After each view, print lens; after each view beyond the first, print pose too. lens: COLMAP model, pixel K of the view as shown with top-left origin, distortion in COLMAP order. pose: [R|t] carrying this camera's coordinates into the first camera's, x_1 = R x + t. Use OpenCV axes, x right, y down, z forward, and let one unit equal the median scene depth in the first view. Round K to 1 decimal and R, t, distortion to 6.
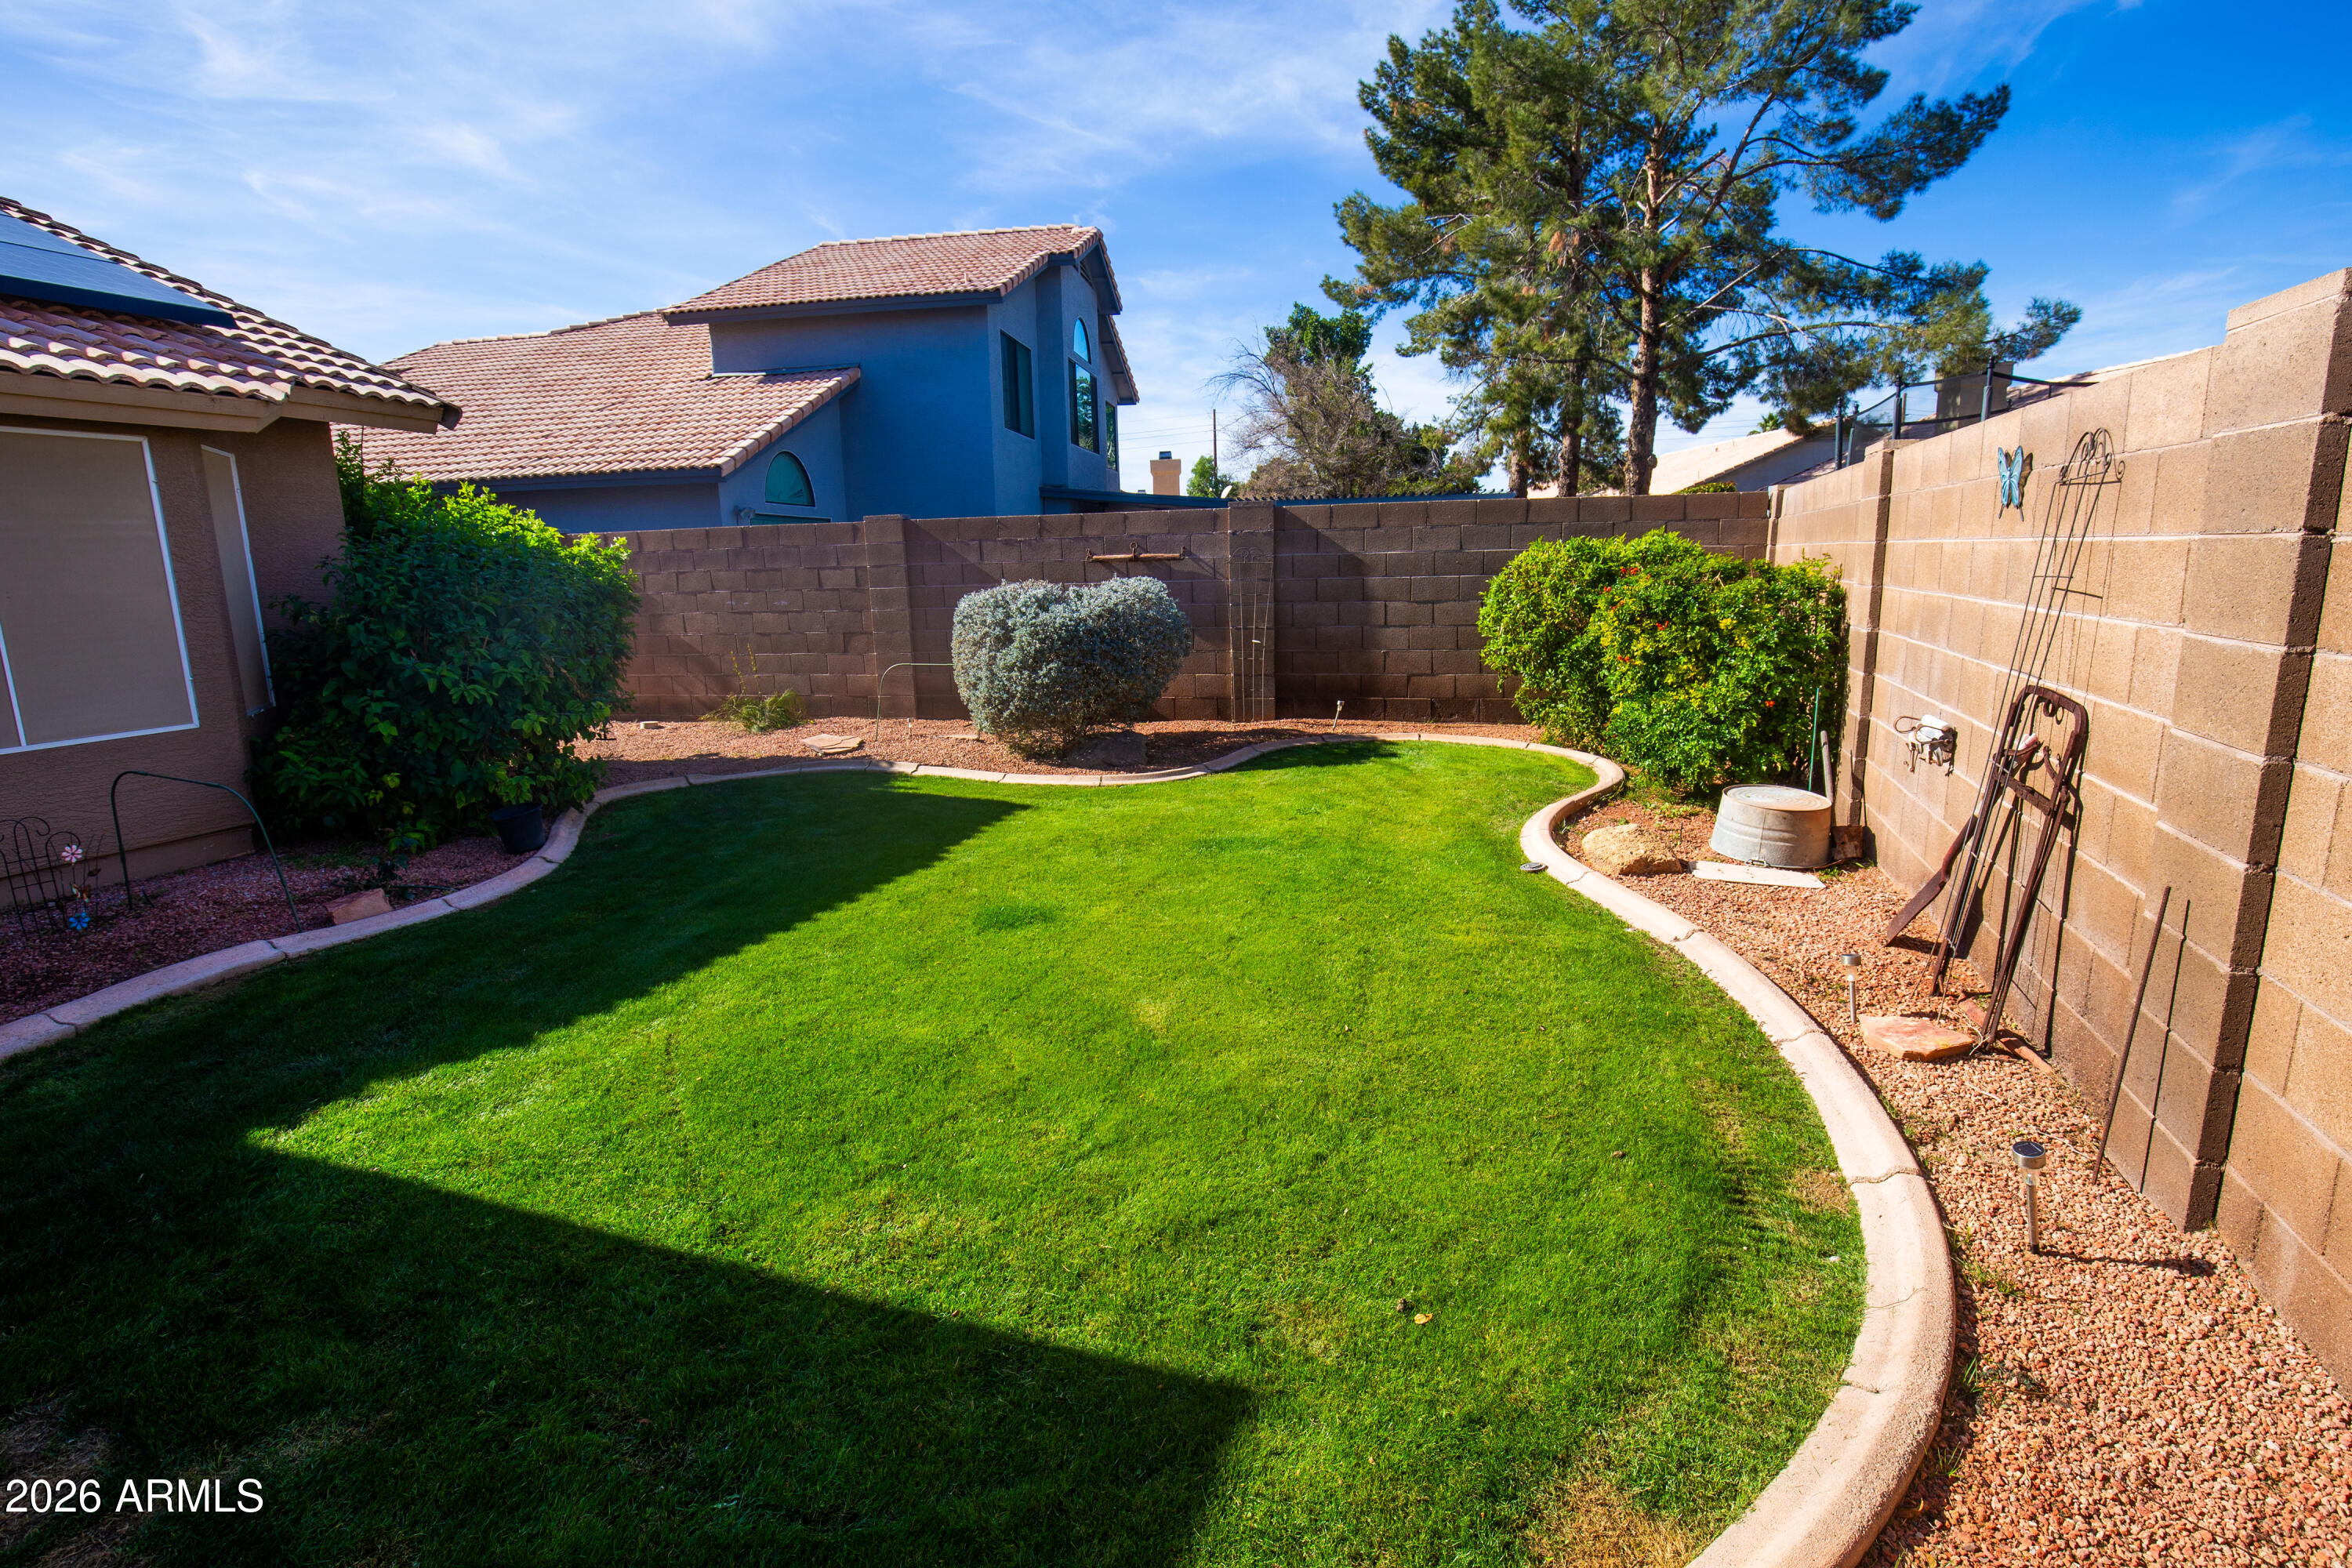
lens RADIAL K [[1102.9, 0, 1204.0], [0, 1102.9, 778.0], [0, 0, 1]] dist [-0.036770, 0.008042]
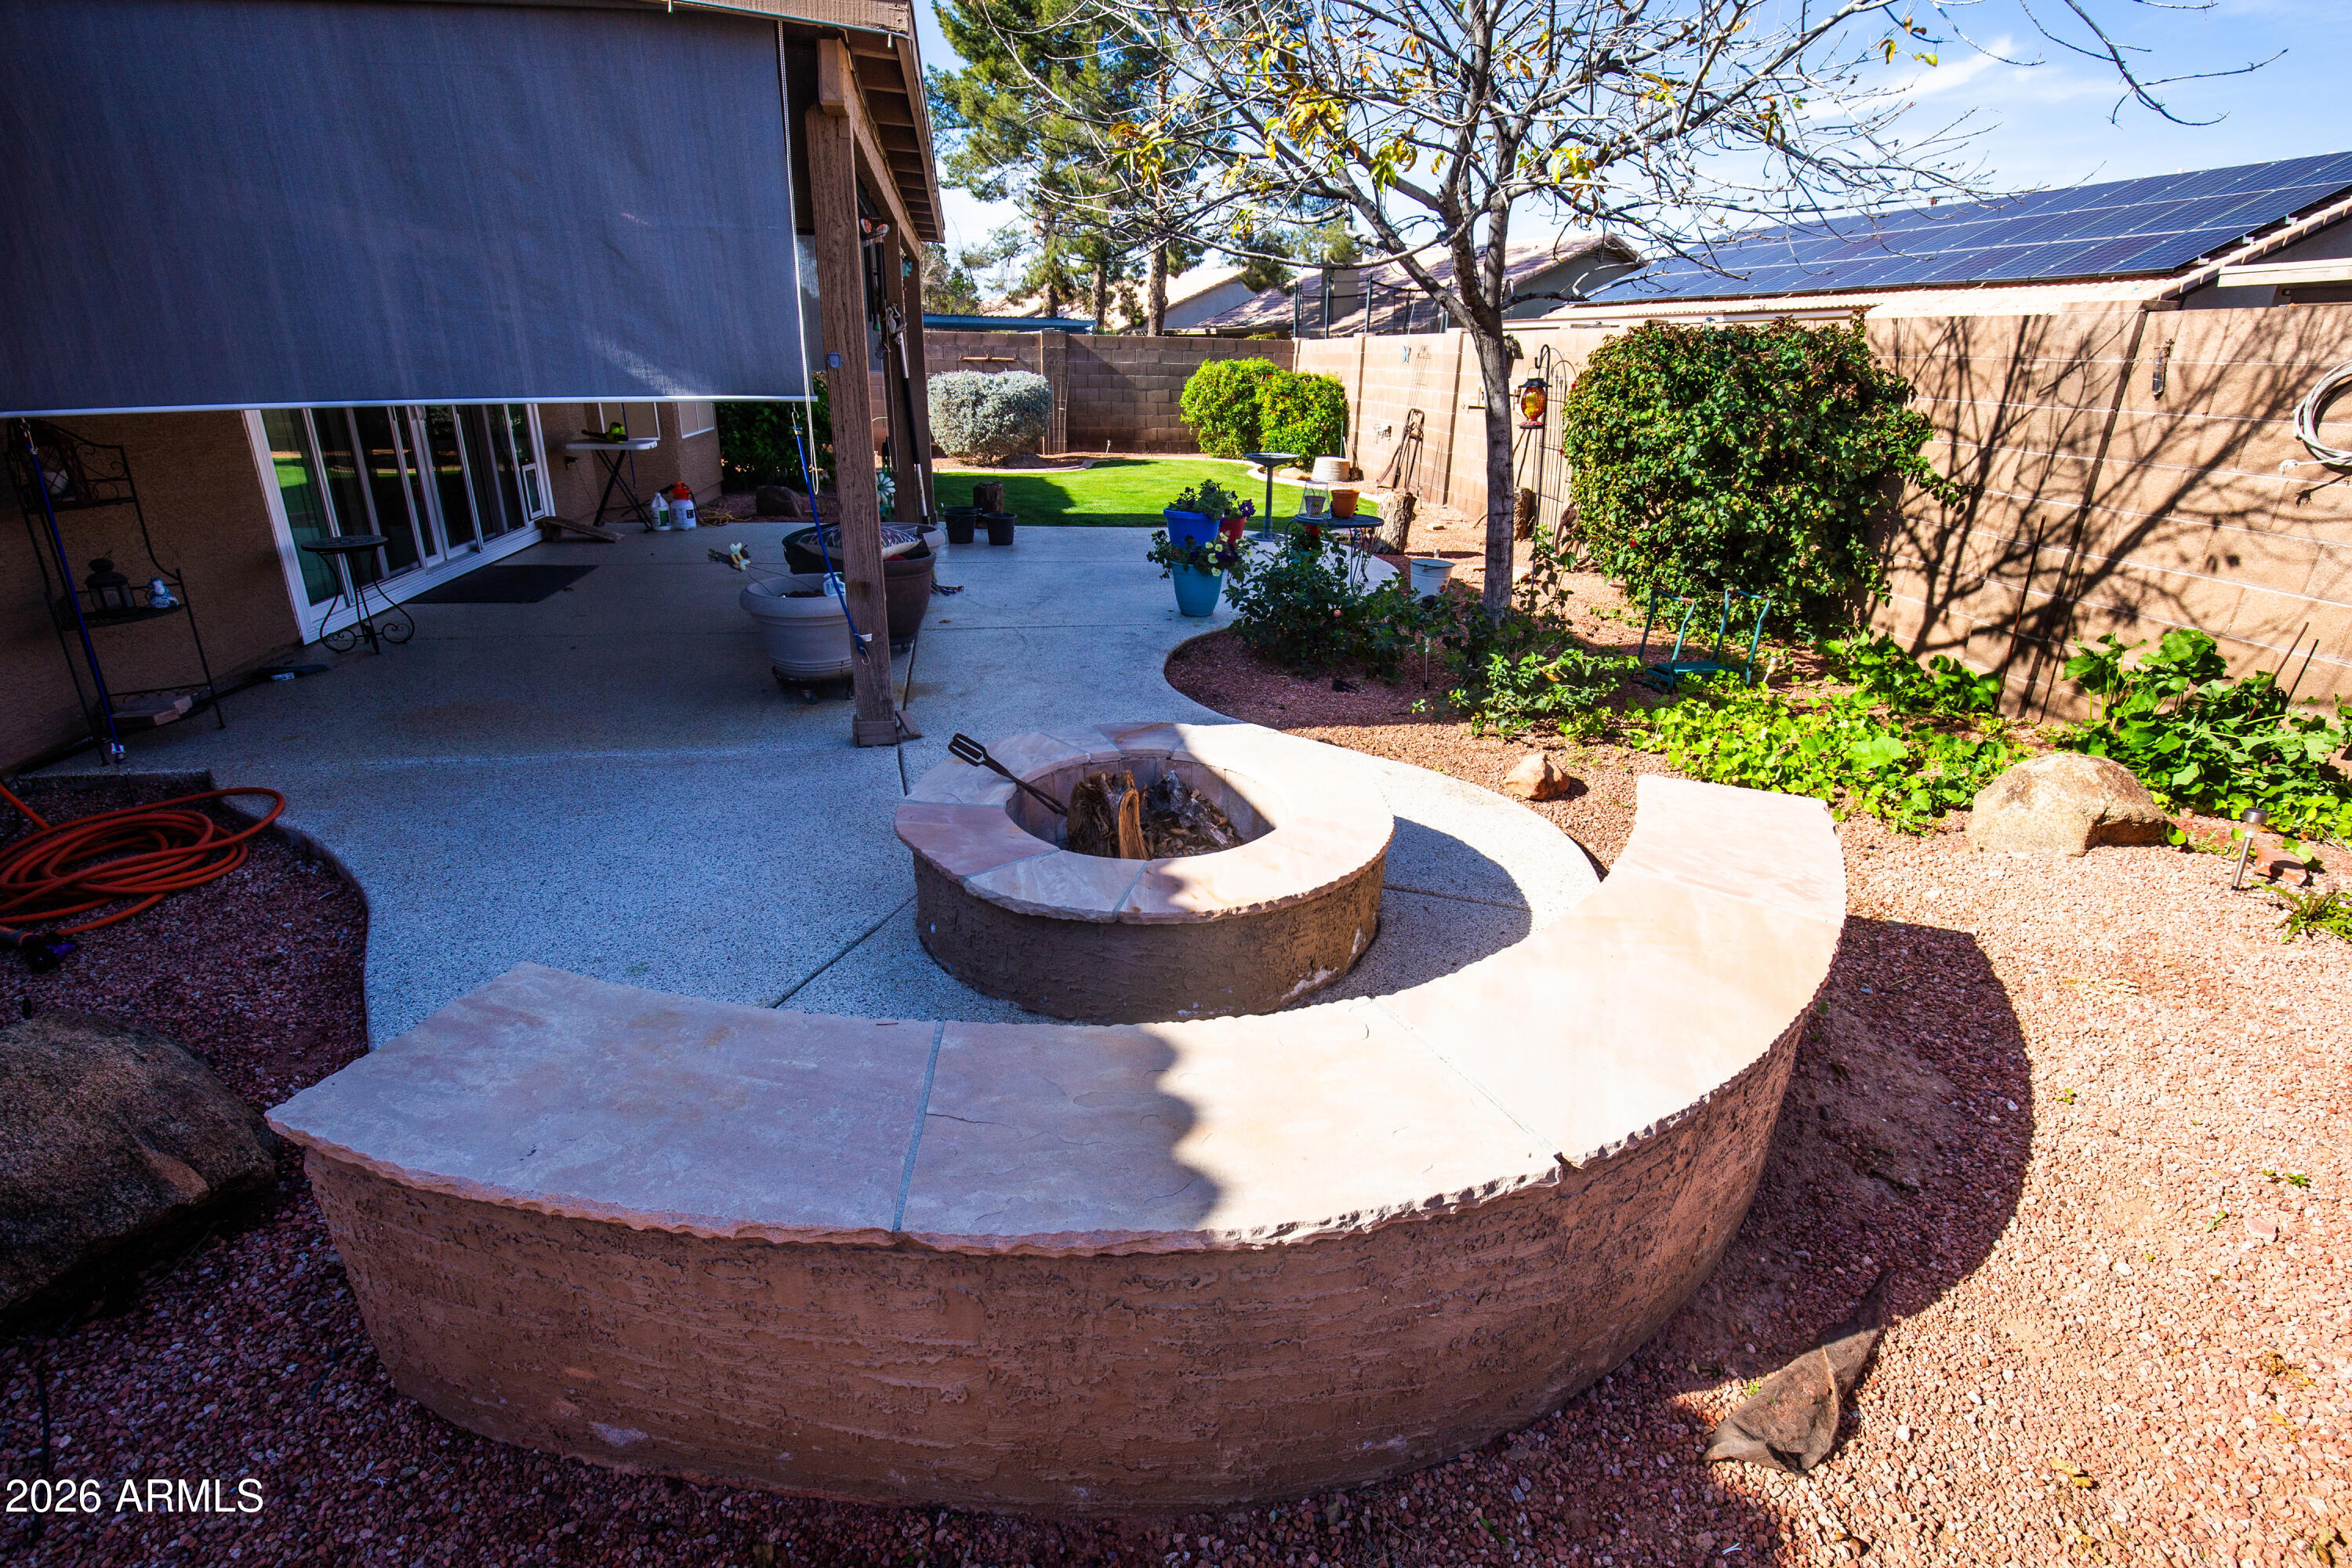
lens RADIAL K [[1093.5, 0, 1189.4], [0, 1093.5, 777.8], [0, 0, 1]] dist [-0.033168, 0.007986]
pose [[0.875147, -0.134348, 0.464831, -0.512624], [0.054529, 0.981944, 0.181143, 0.122697], [-0.480775, -0.133180, 0.866671, -0.580468]]
